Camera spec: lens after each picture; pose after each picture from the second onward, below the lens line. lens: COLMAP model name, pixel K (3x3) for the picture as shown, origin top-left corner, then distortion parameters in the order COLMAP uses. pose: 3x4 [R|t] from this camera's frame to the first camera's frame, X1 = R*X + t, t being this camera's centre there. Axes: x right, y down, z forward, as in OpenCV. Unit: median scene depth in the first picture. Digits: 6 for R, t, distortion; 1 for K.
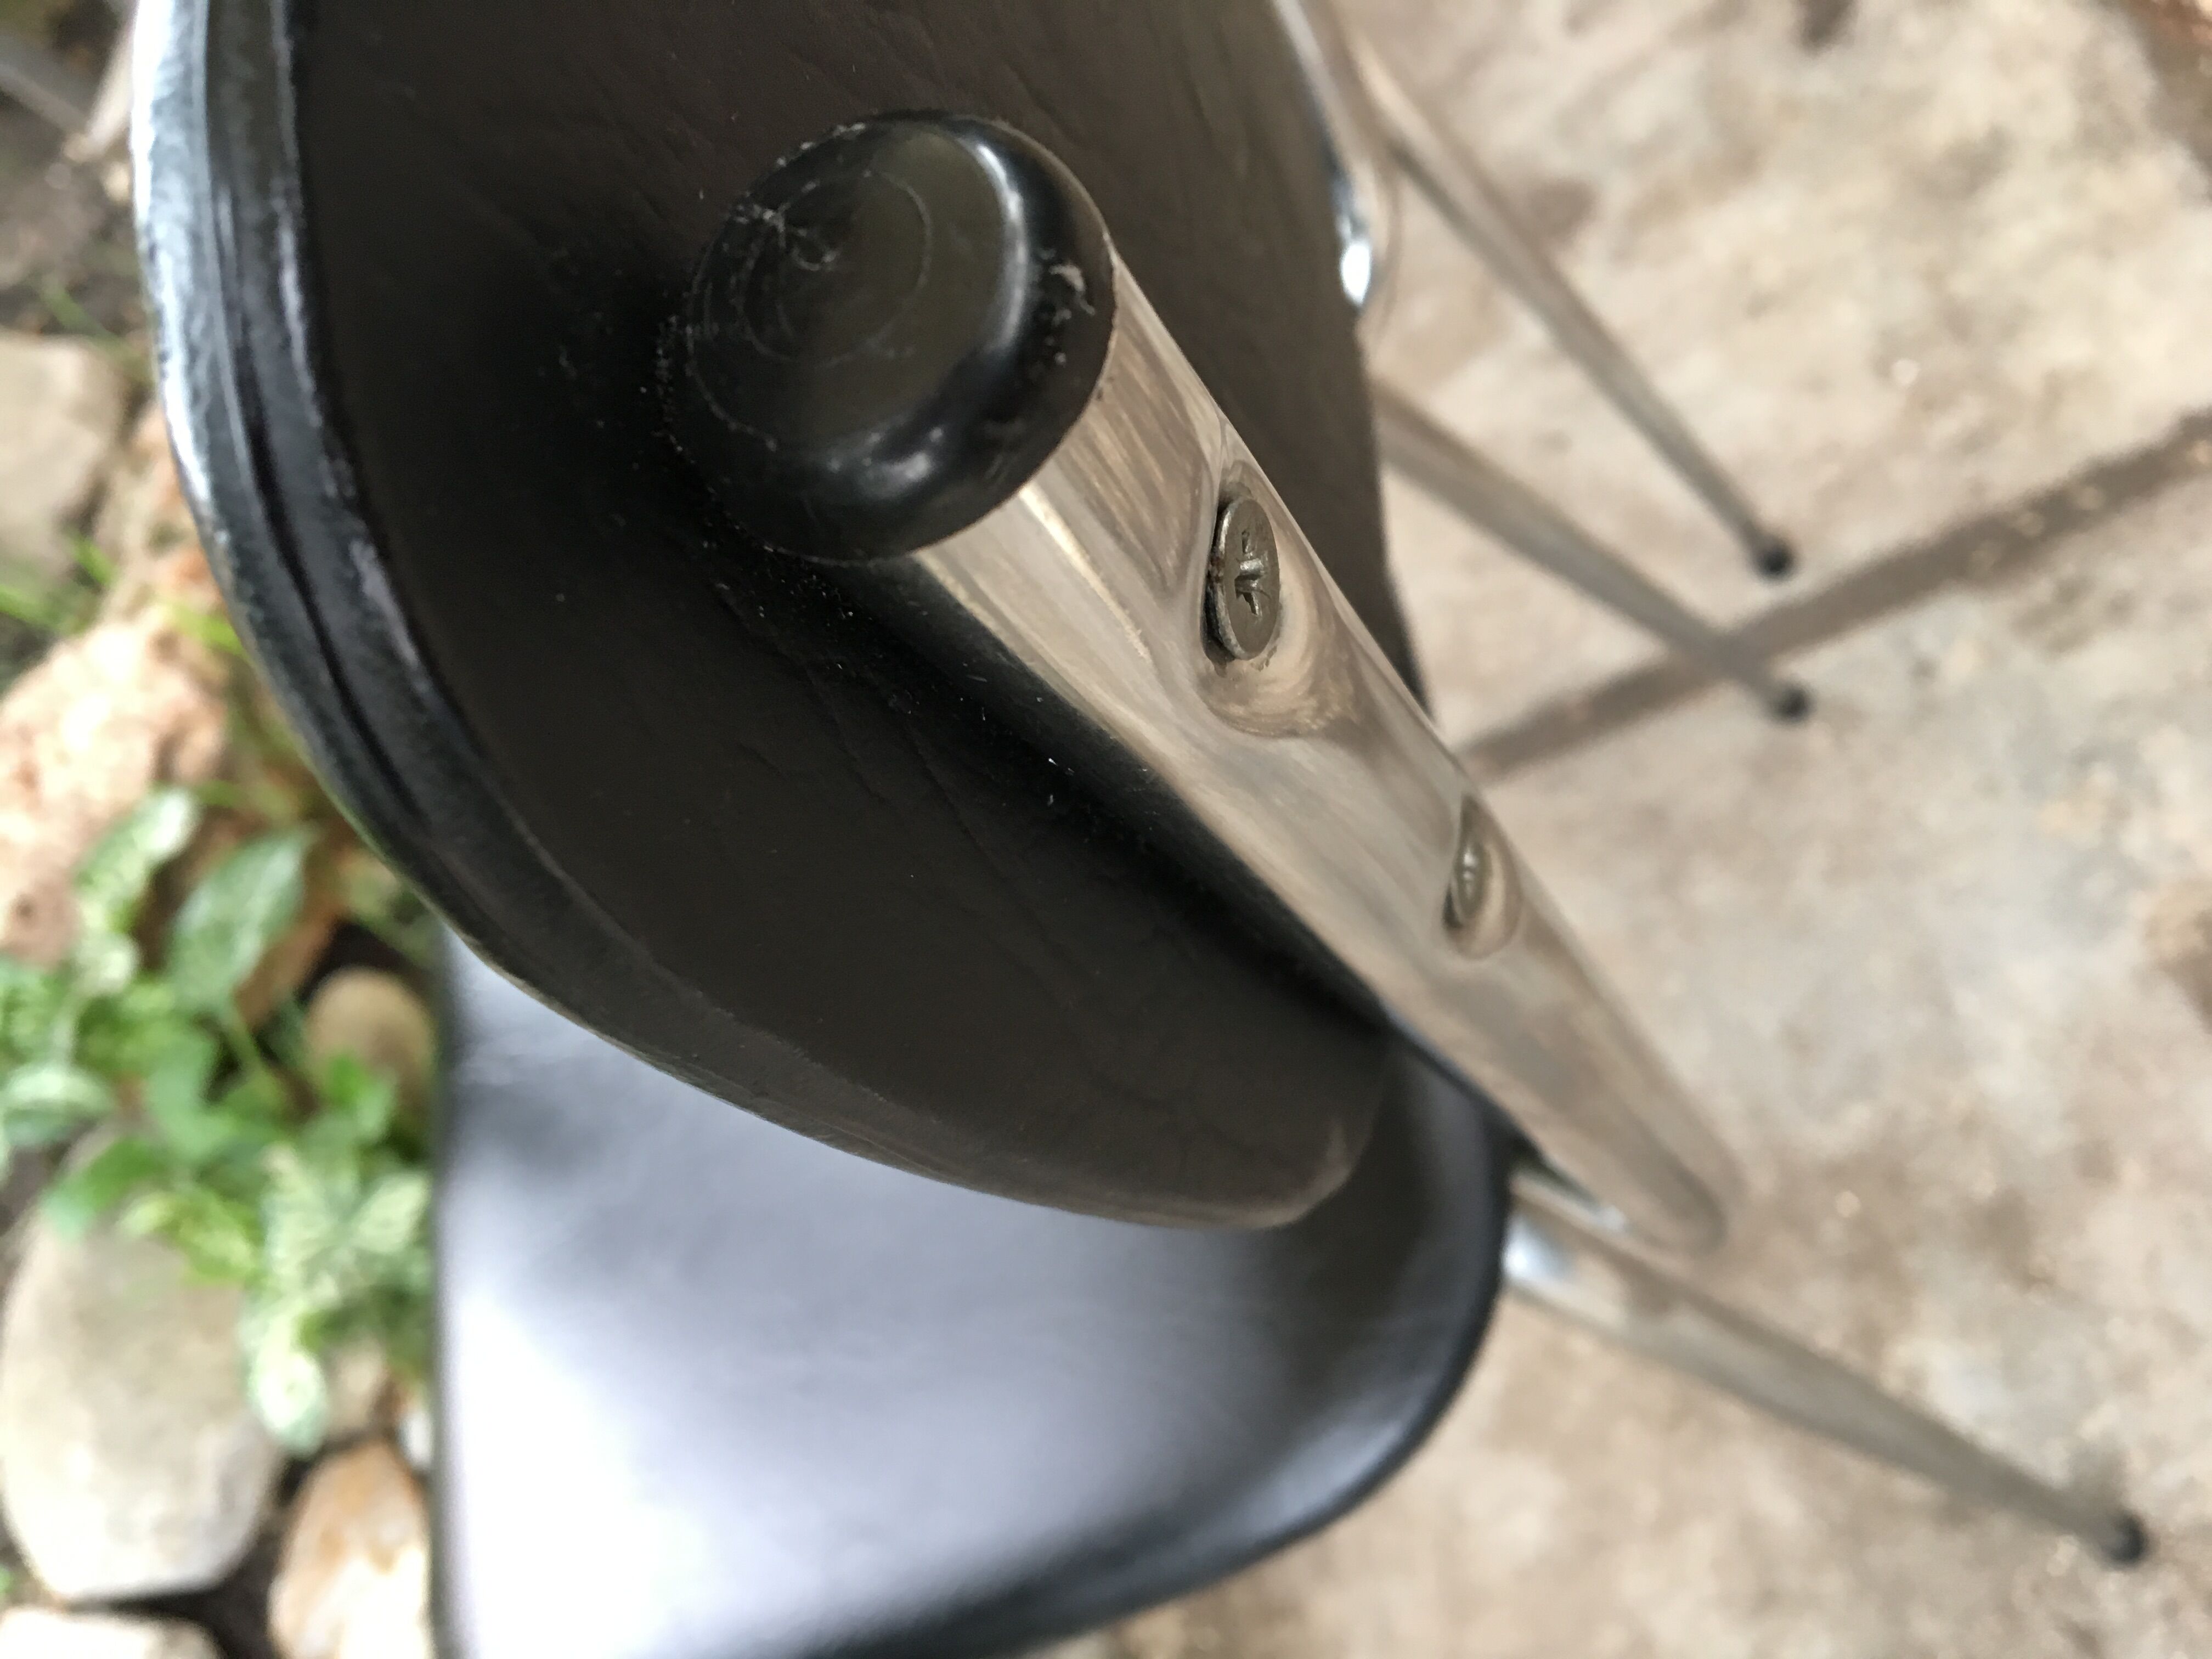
lens RADIAL K [[1847.8, 0, 1096.1], [0, 1847.8, 848.6], [0, 0, 1]] dist [0.077139, -0.110510]
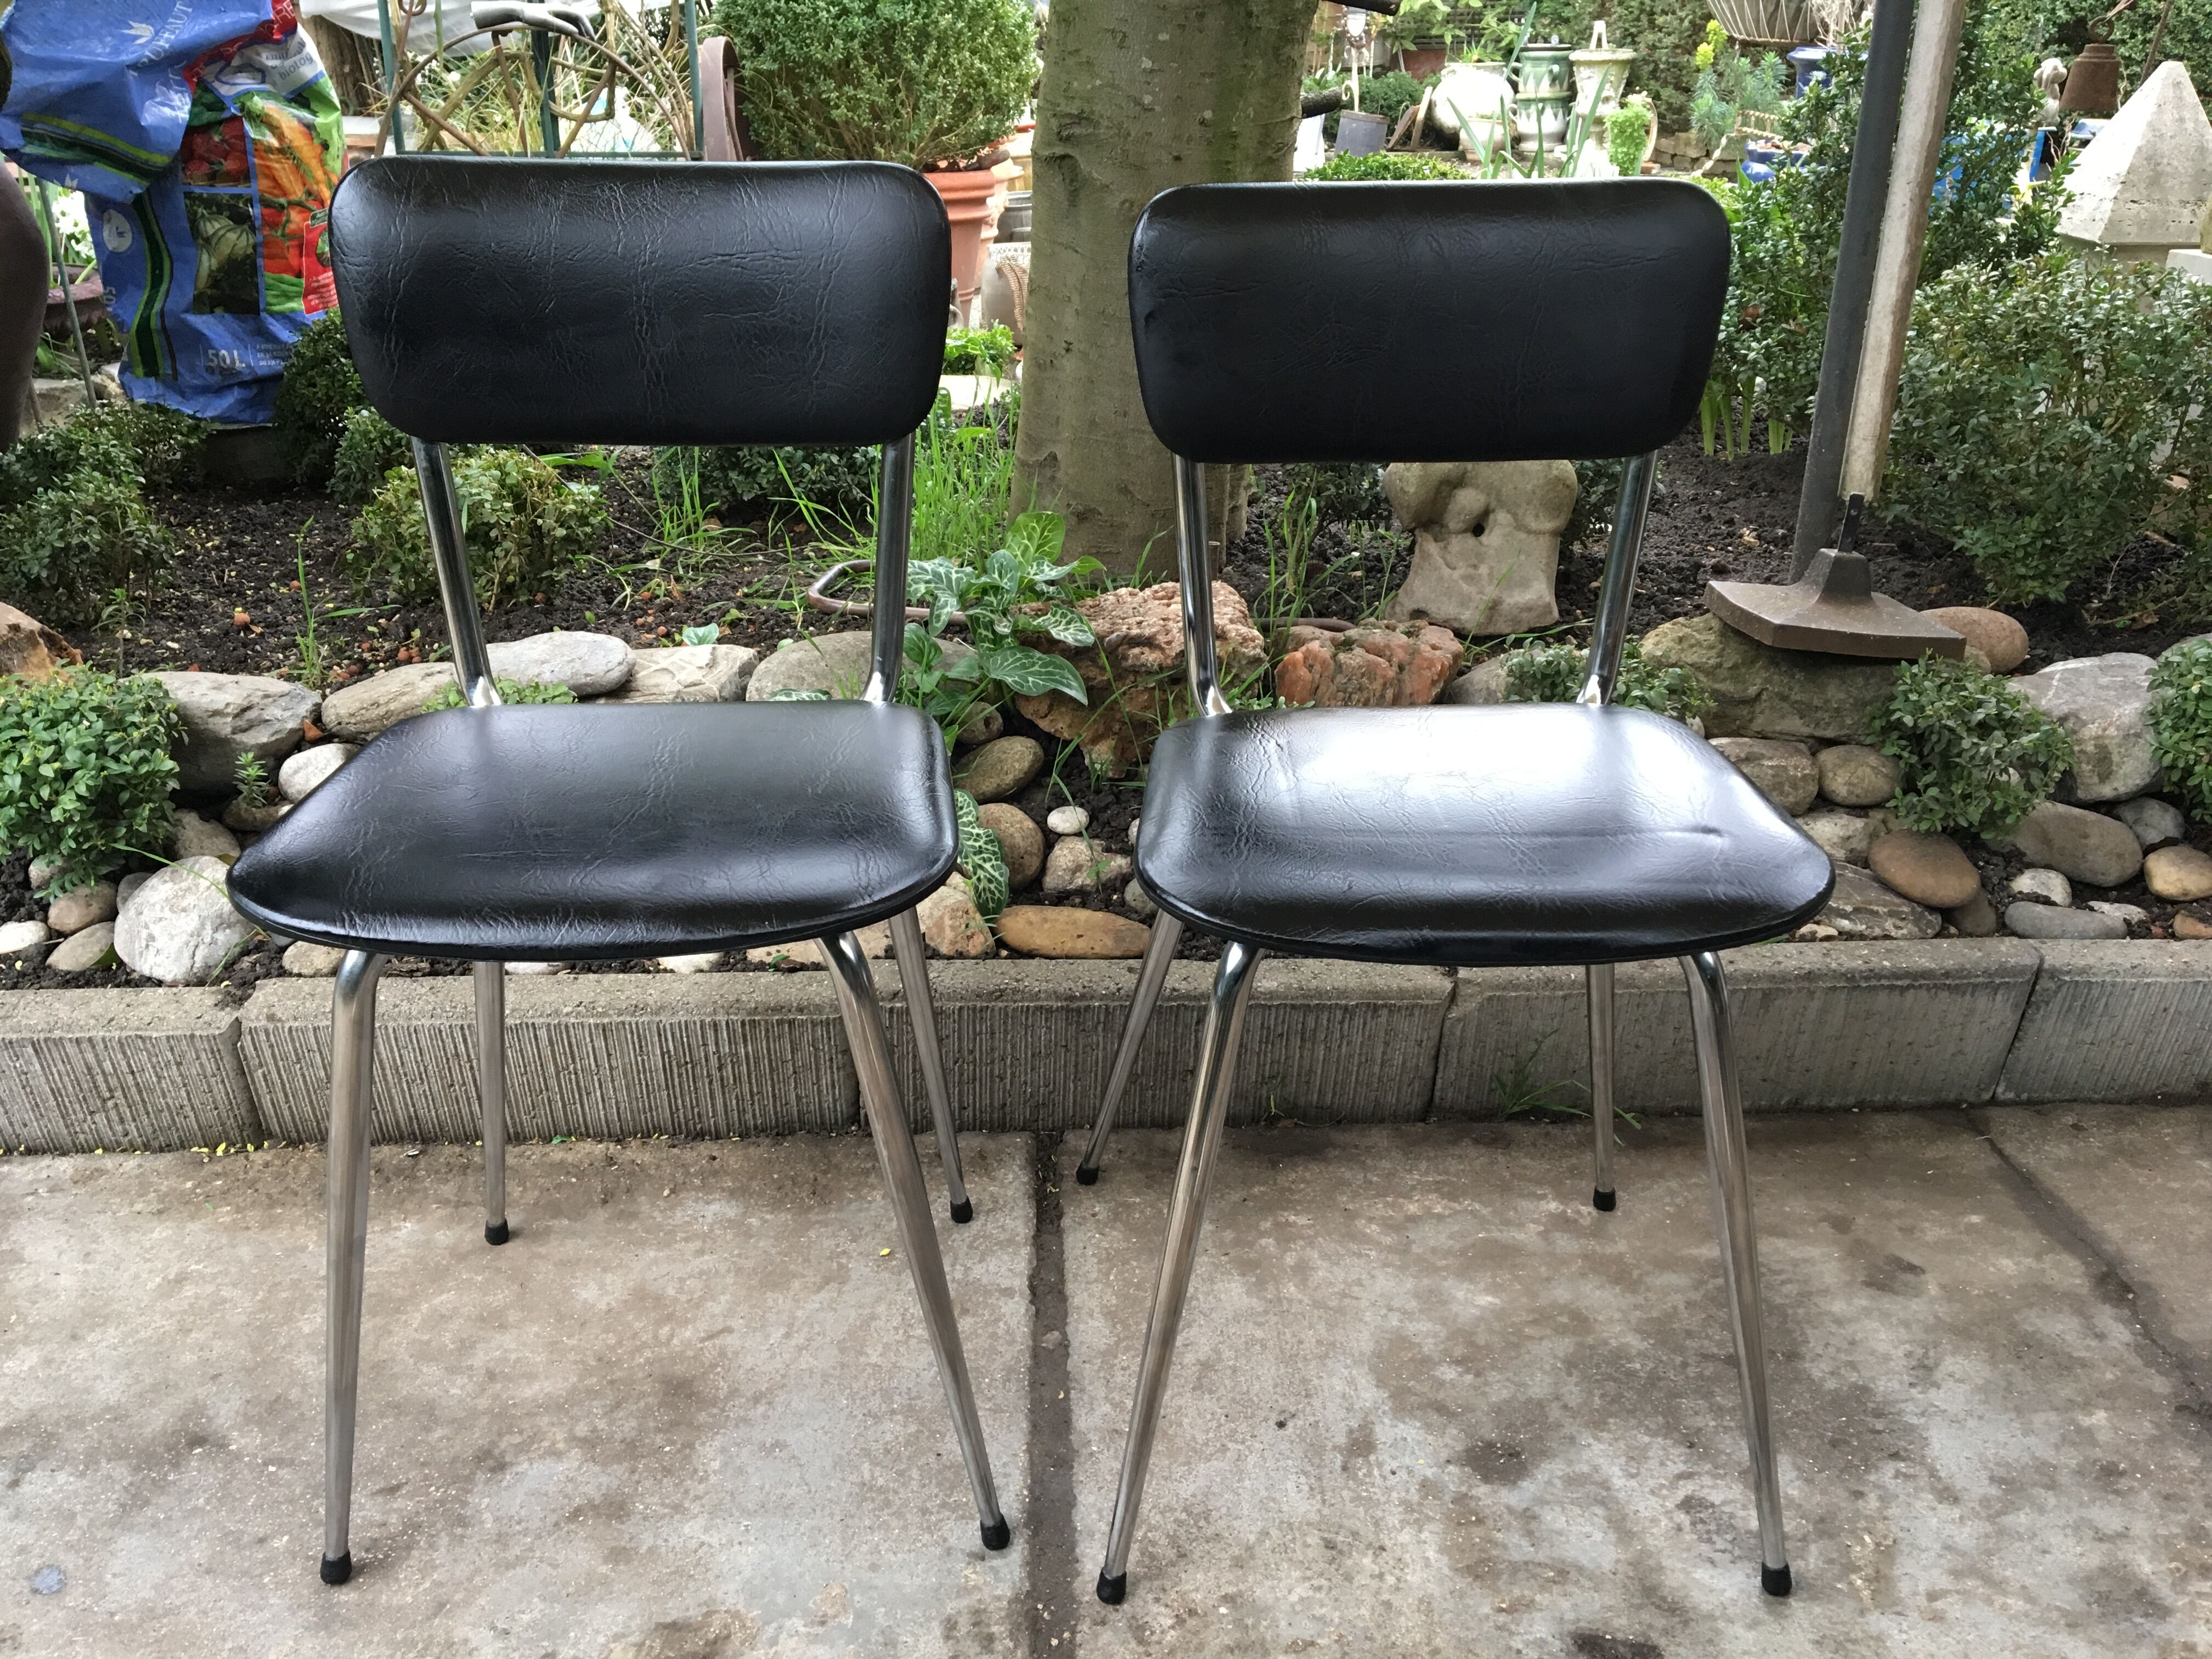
lens RADIAL K [[1847.8, 0, 1108.7], [0, 1847.8, 830.0], [0, 0, 1]] dist [0.077139, -0.110510]
pose [[-0.116759, 0.836122, -0.535974, 0.701242], [-0.876657, 0.166847, 0.451258, -0.883810], [0.466733, 0.522554, 0.713511, -0.248741]]
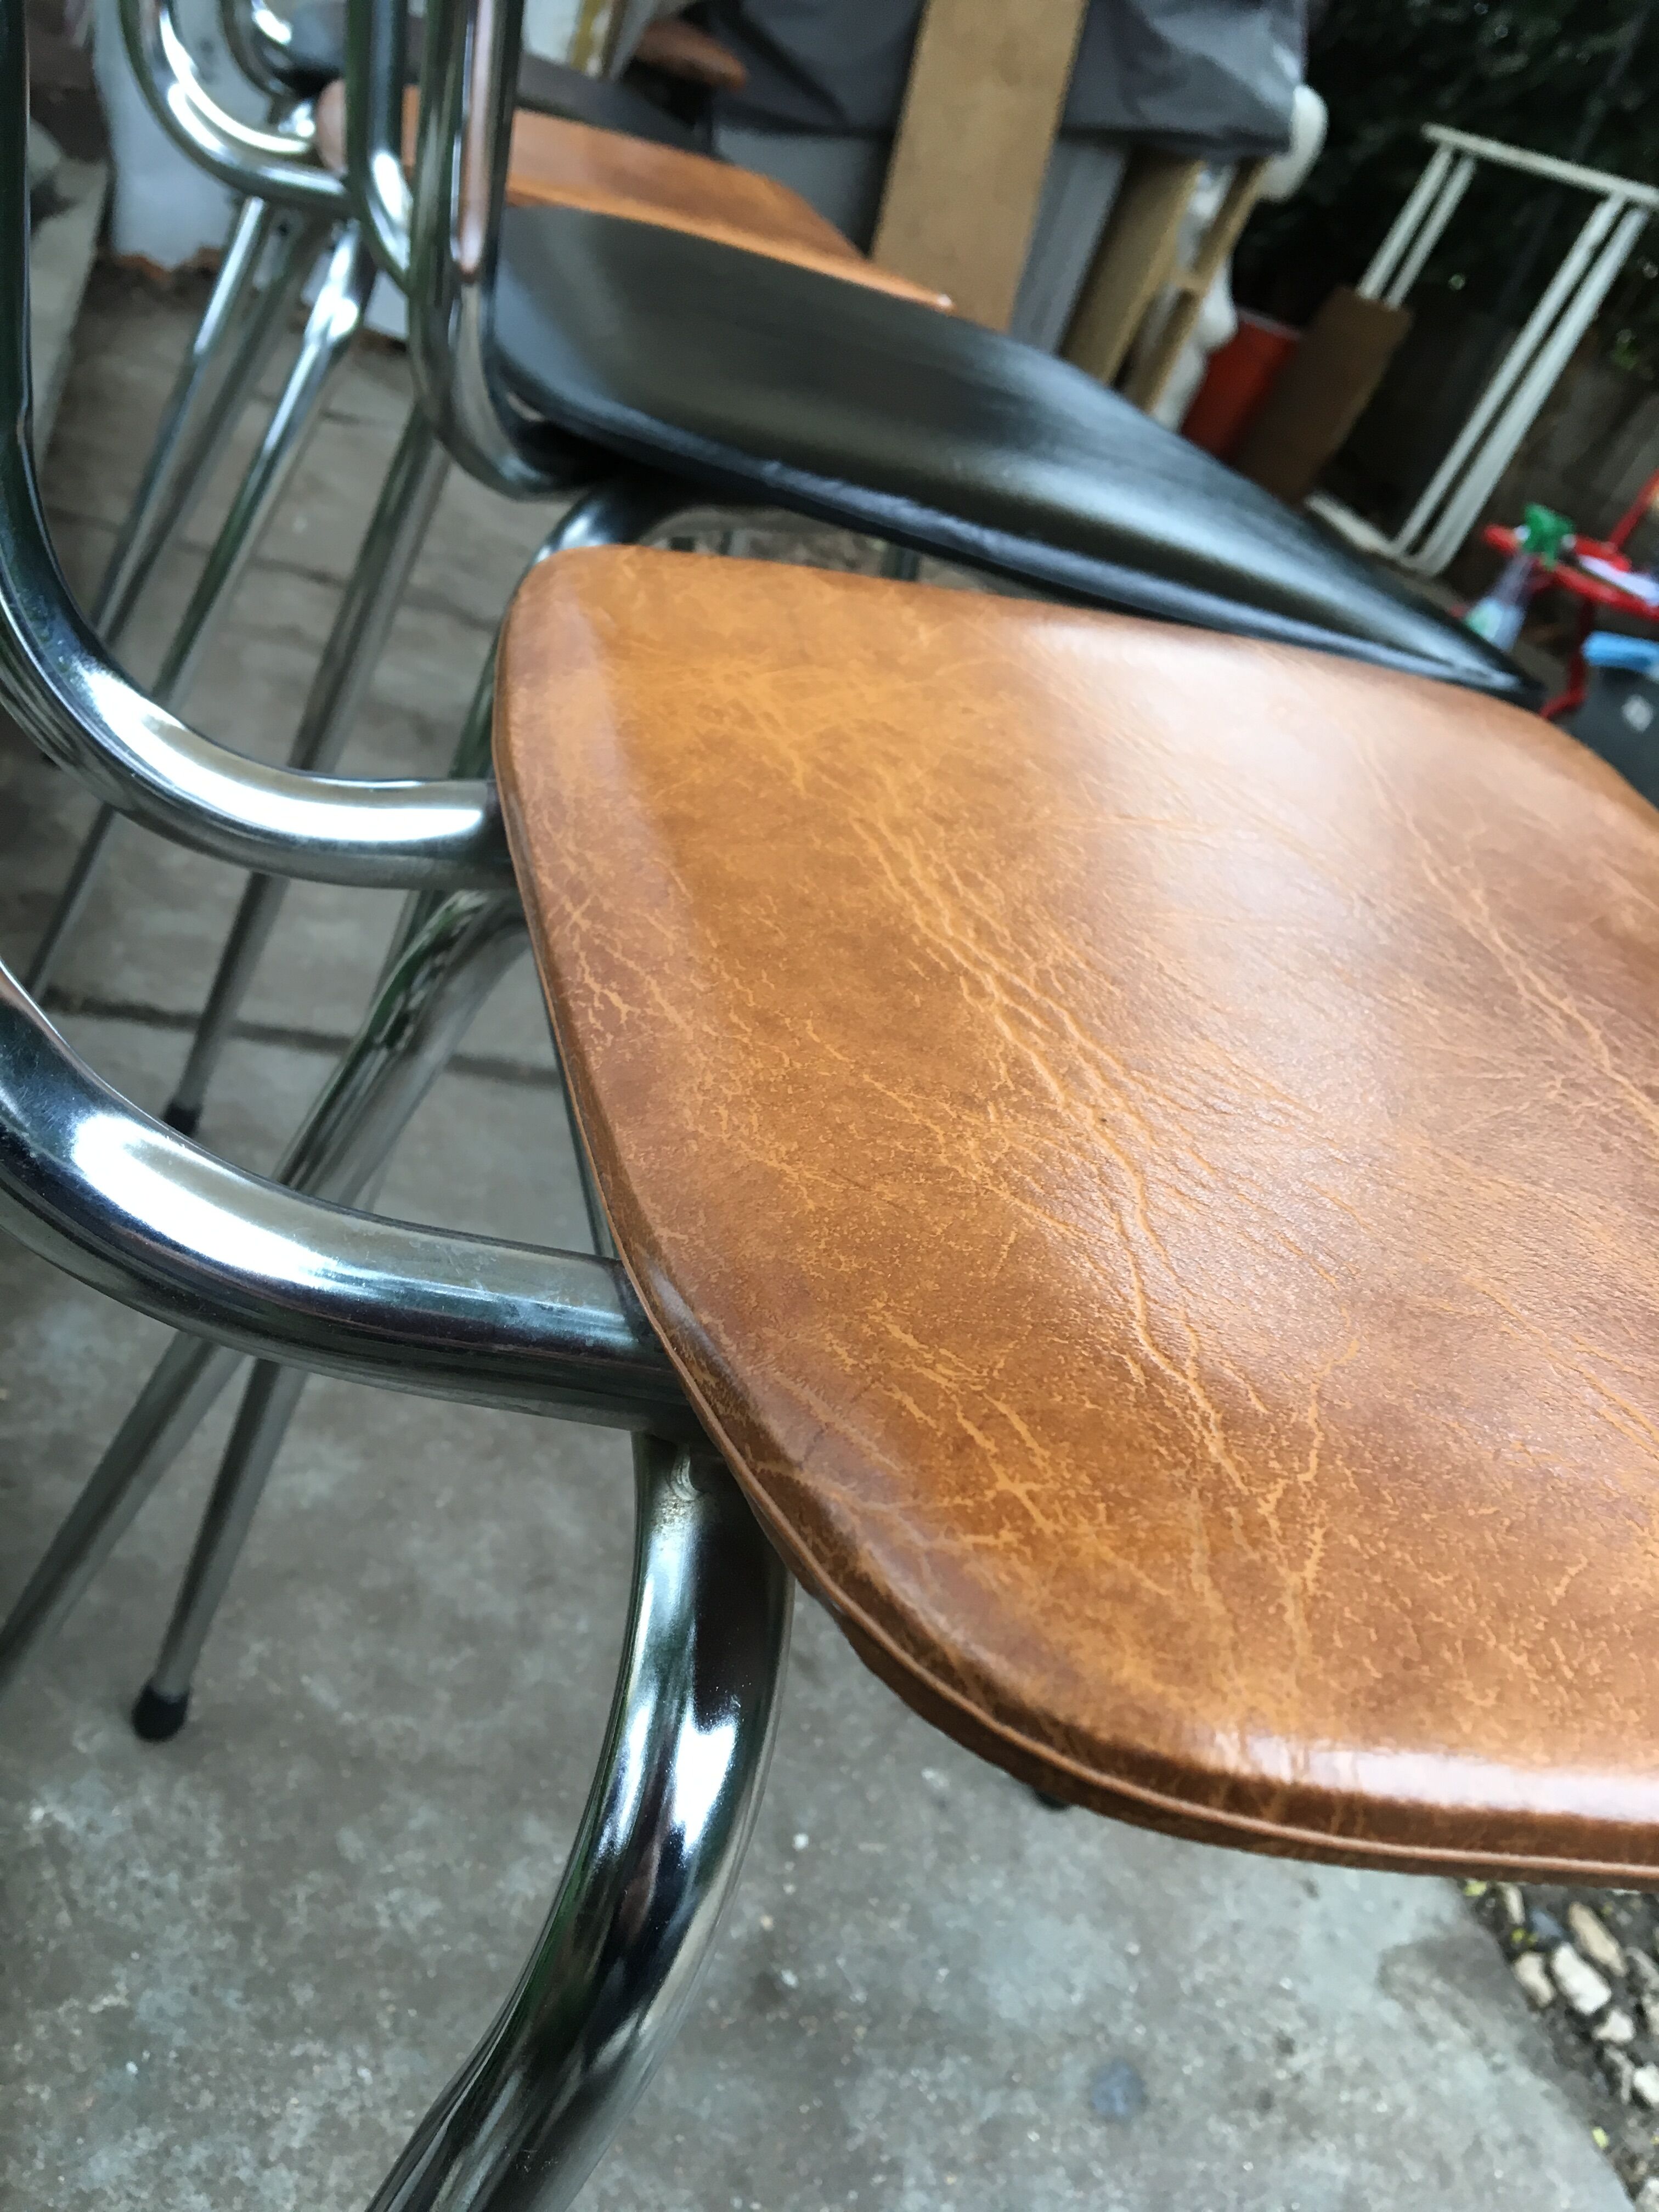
lens RADIAL K [[1847.8, 0, 800.2], [0, 1847.8, 1141.3], [0, 0, 1]] dist [0.077139, -0.110510]
pose [[0.617590, 0.645498, 0.449348, -0.154142], [-0.259926, 0.706738, -0.657997, 0.750161], [-0.742307, 0.289575, 0.604256, 0.164140]]
